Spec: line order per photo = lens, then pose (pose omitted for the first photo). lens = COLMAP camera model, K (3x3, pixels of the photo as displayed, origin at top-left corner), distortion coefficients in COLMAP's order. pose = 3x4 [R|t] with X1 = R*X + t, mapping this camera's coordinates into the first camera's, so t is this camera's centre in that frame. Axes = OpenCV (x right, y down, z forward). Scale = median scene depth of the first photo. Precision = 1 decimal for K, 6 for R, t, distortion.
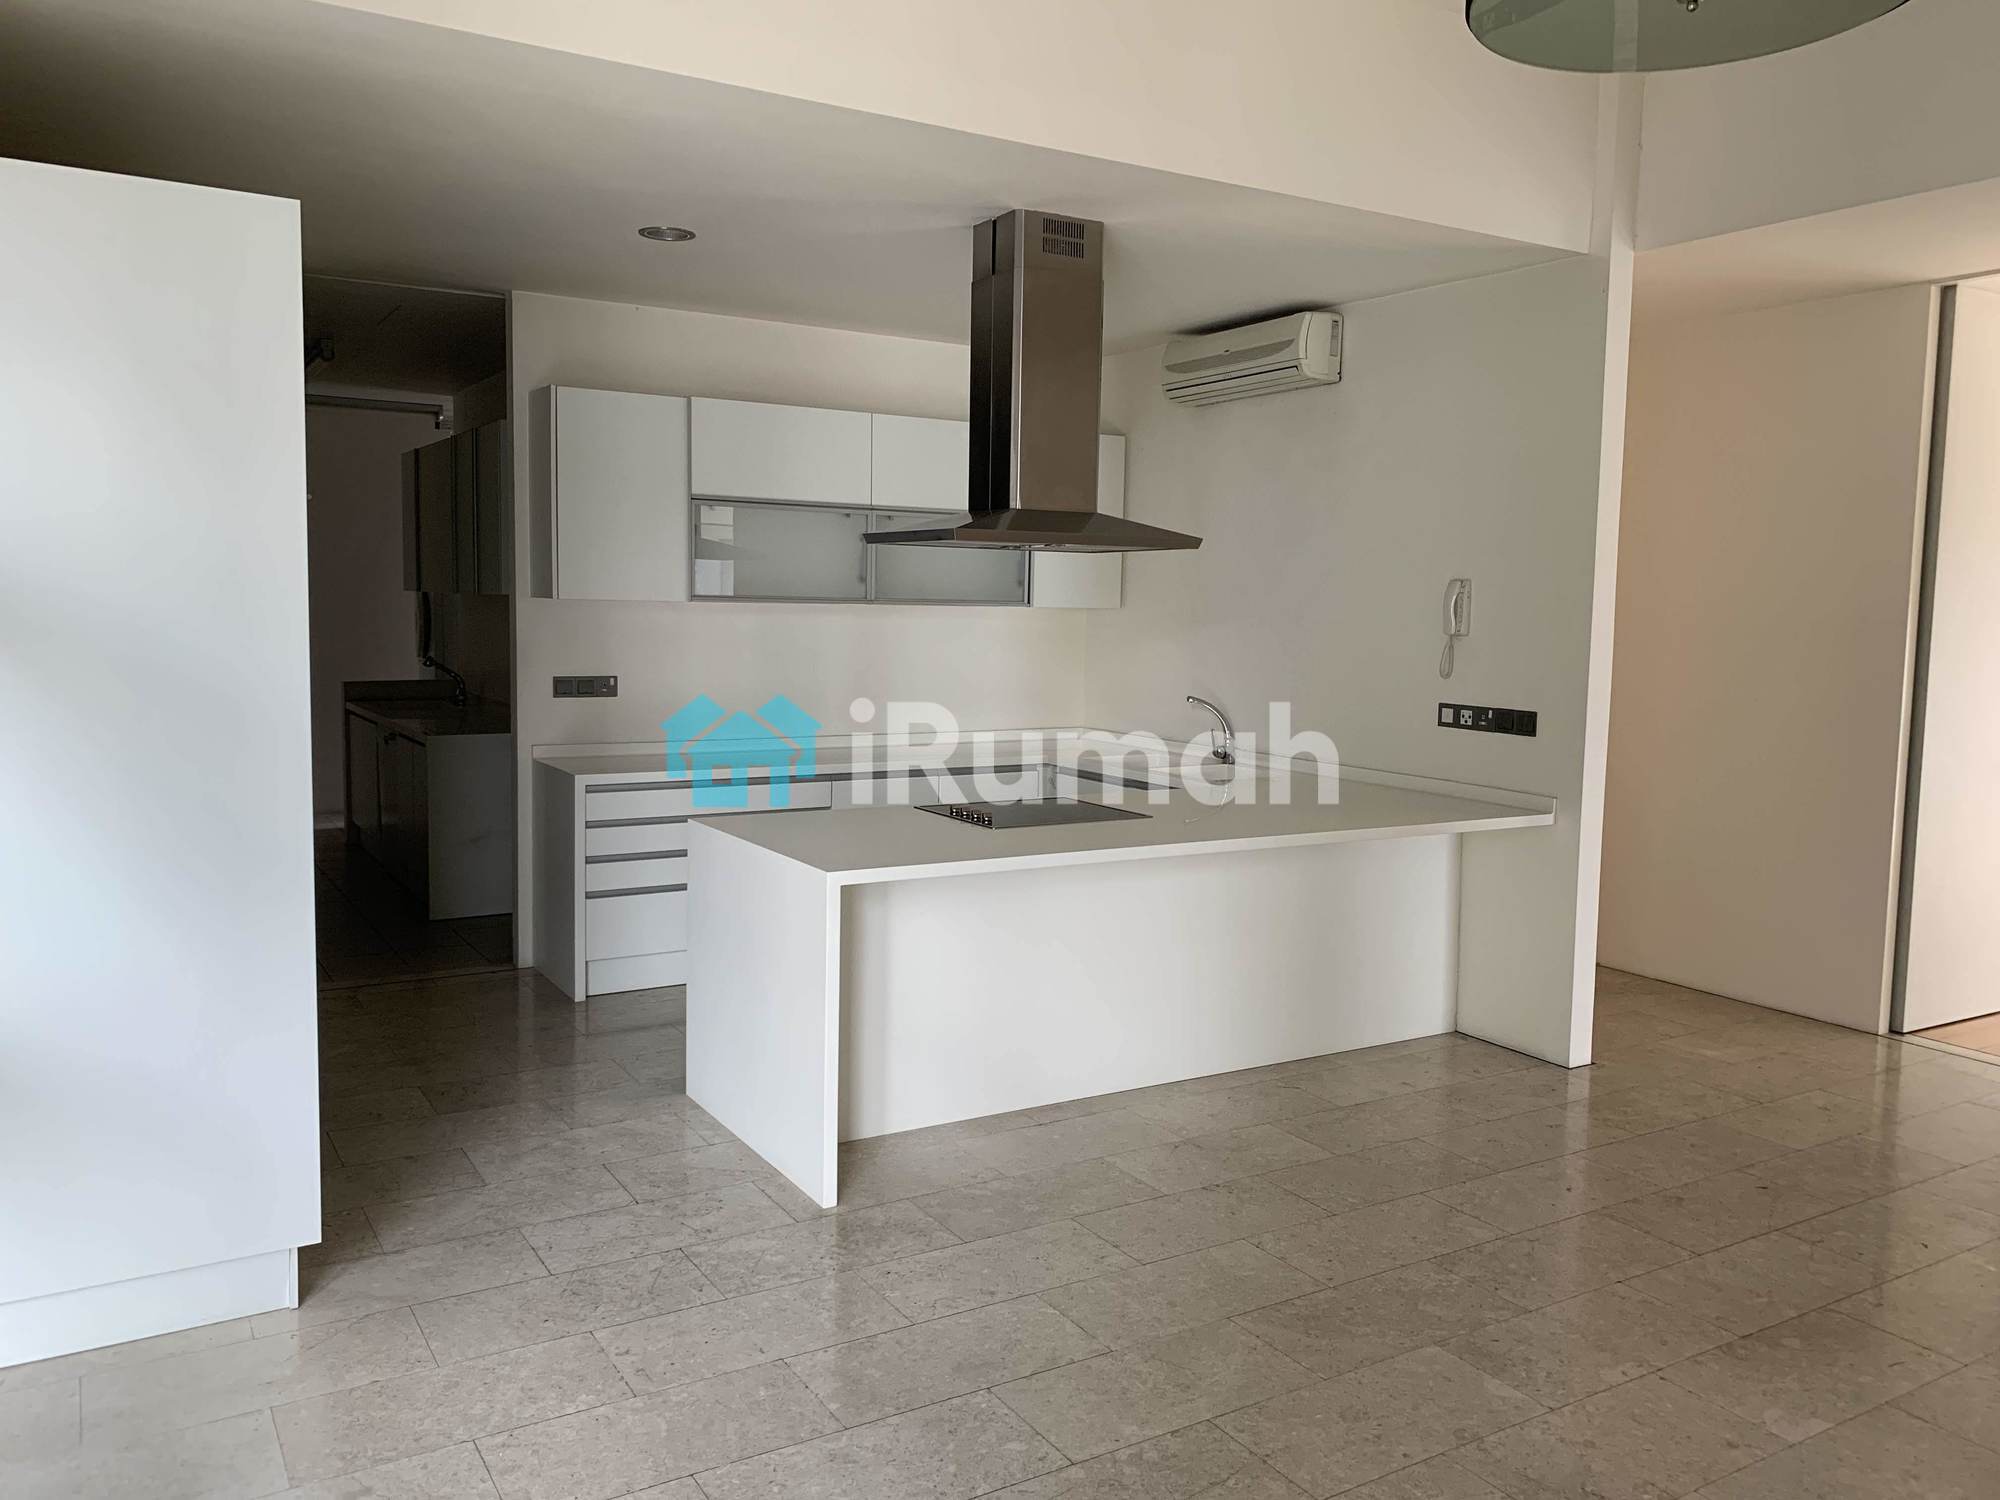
lens RADIAL K [[1462.5, 0, 1000.0], [0, 1462.5, 750.0], [0, 0, 1]] dist [0.172153, -0.239756]
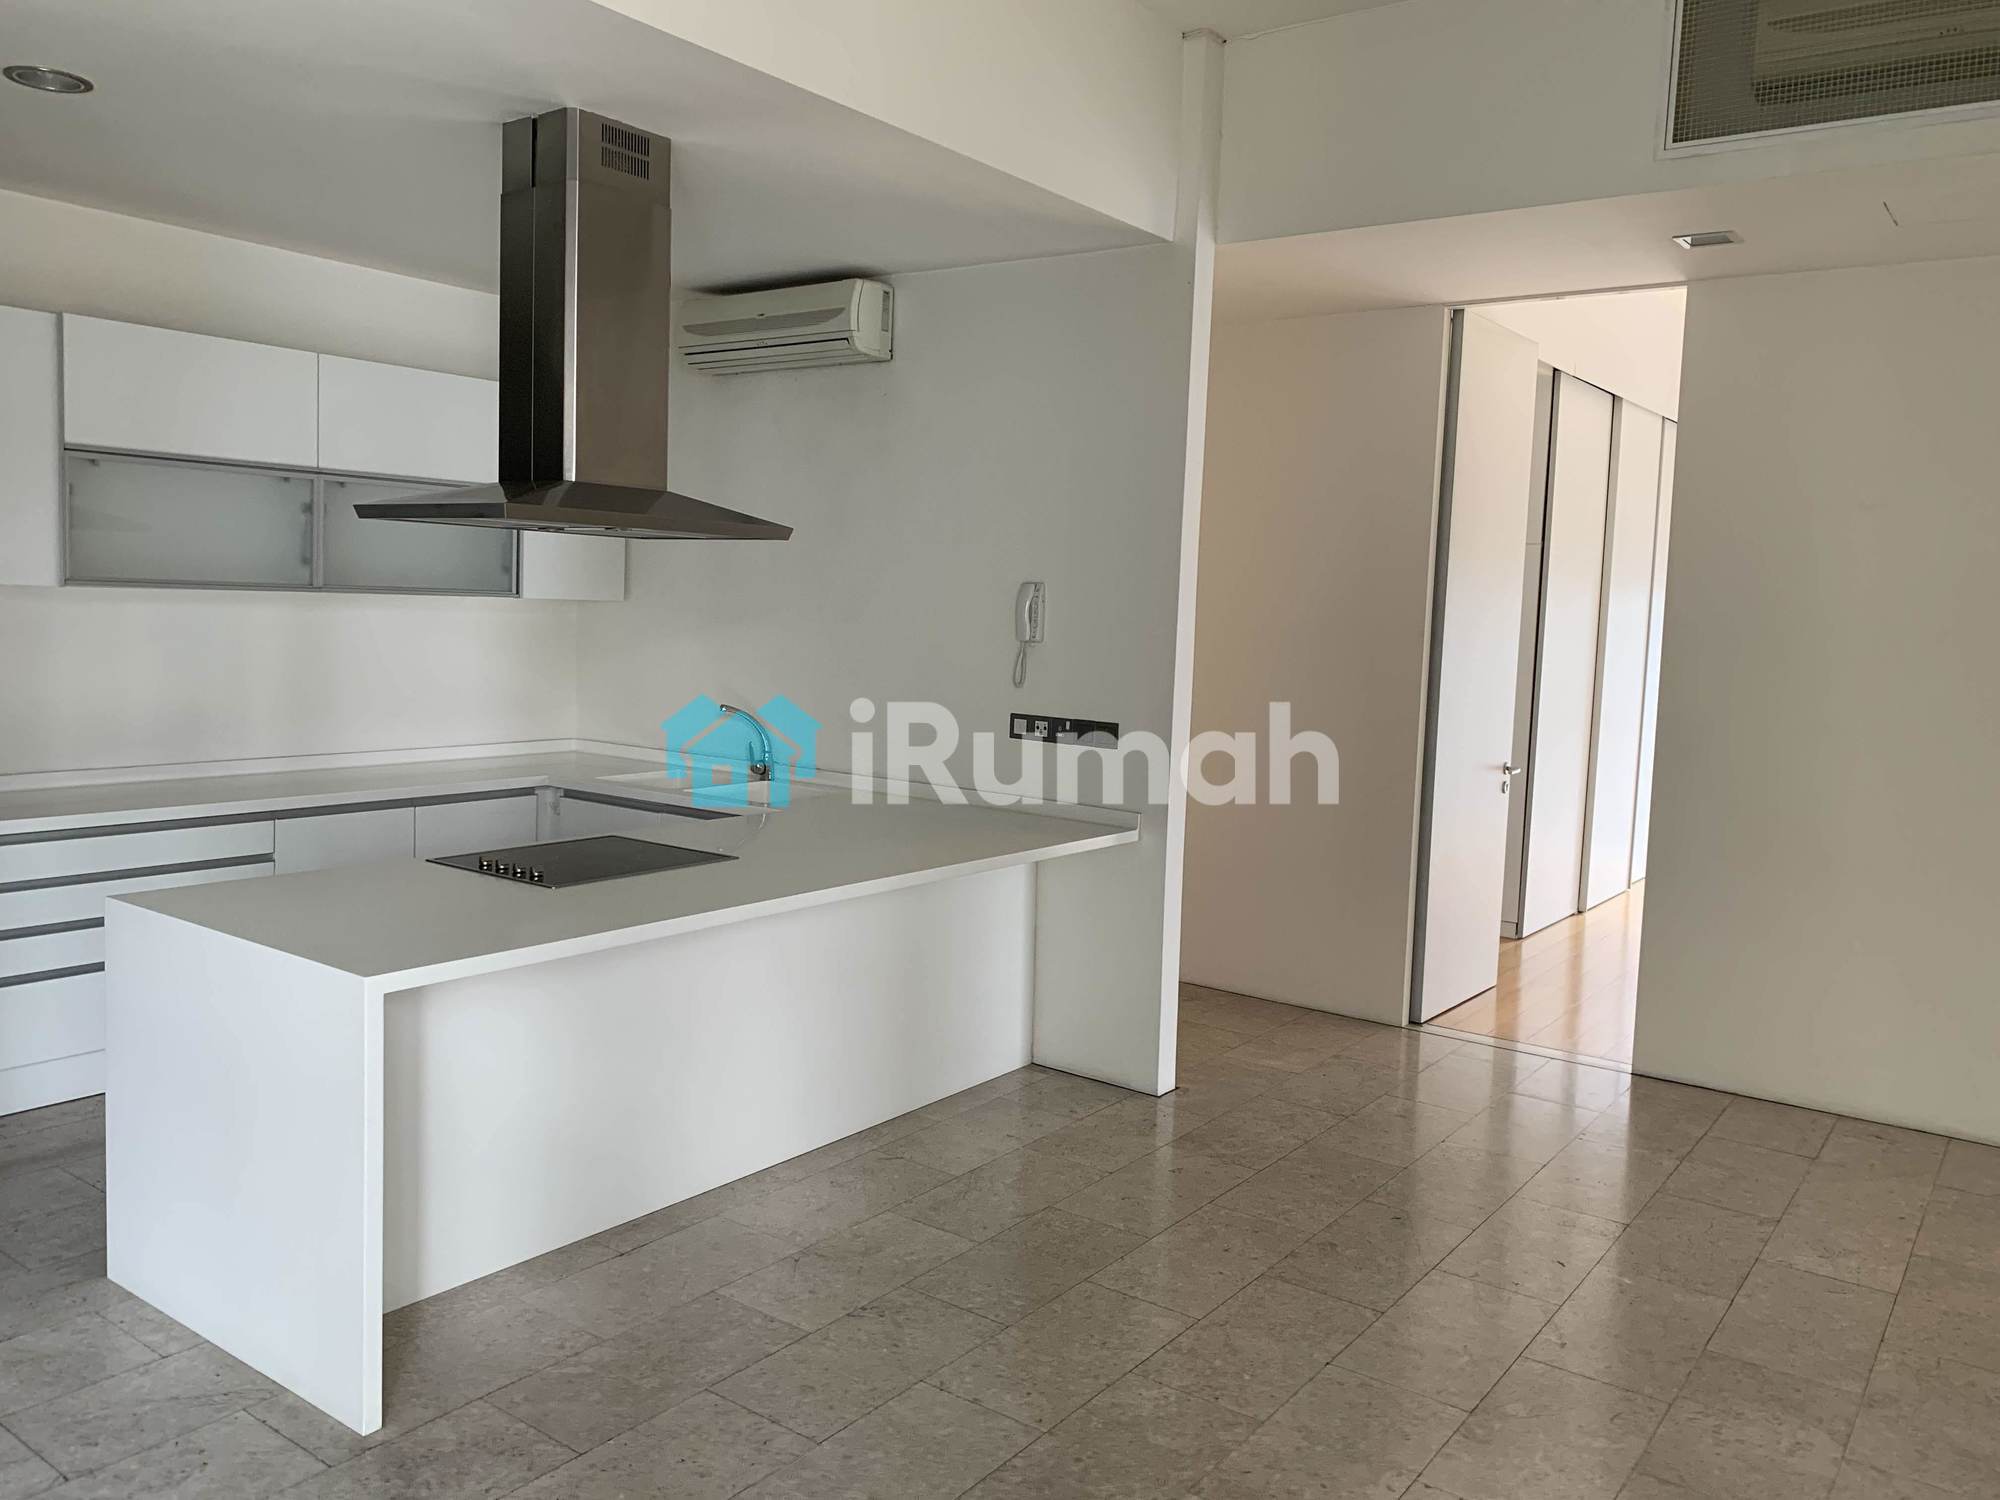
lens RADIAL K [[1538.1, 0, 1000.0], [0, 1538.1, 750.0], [0, 0, 1]] dist [0.034008, 0.000040]
pose [[0.933584, -0.020367, 0.357780, -0.064356], [0.019113, 0.999793, 0.007042, -0.018387], [-0.357850, 0.000264, 0.933779, 0.121269]]
